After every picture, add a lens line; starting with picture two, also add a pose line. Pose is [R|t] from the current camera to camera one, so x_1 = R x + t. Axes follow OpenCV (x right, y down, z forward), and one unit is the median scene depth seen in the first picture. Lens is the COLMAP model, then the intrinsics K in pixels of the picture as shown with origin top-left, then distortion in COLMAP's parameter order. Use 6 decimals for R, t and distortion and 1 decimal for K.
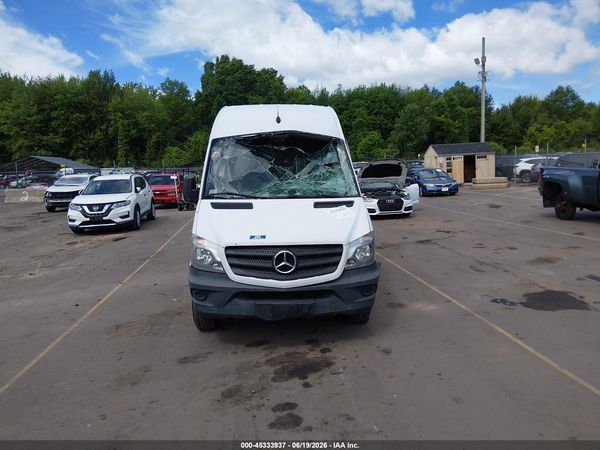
lens RADIAL K [[456.6, 0, 302.3], [0, 456.6, 224.4], [0, 0, 1]] dist [0.094268, -0.155966]
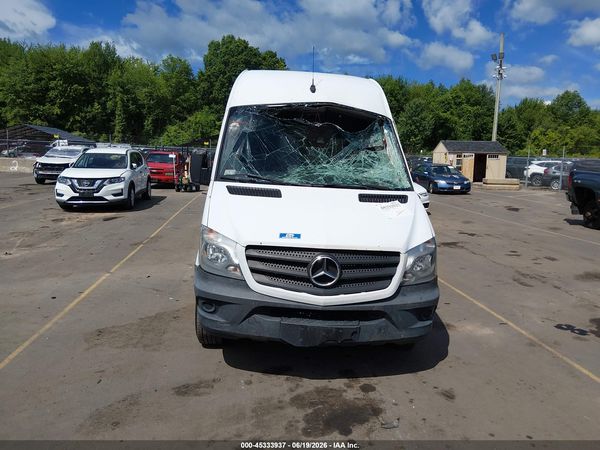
lens RADIAL K [[456.6, 0, 302.3], [0, 456.6, 224.4], [0, 0, 1]] dist [0.094268, -0.155966]
pose [[0.997814, 0.064594, 0.013939, -0.039510], [-0.064914, 0.997606, 0.023848, -0.004456], [-0.012365, -0.024700, 0.999618, 0.108494]]
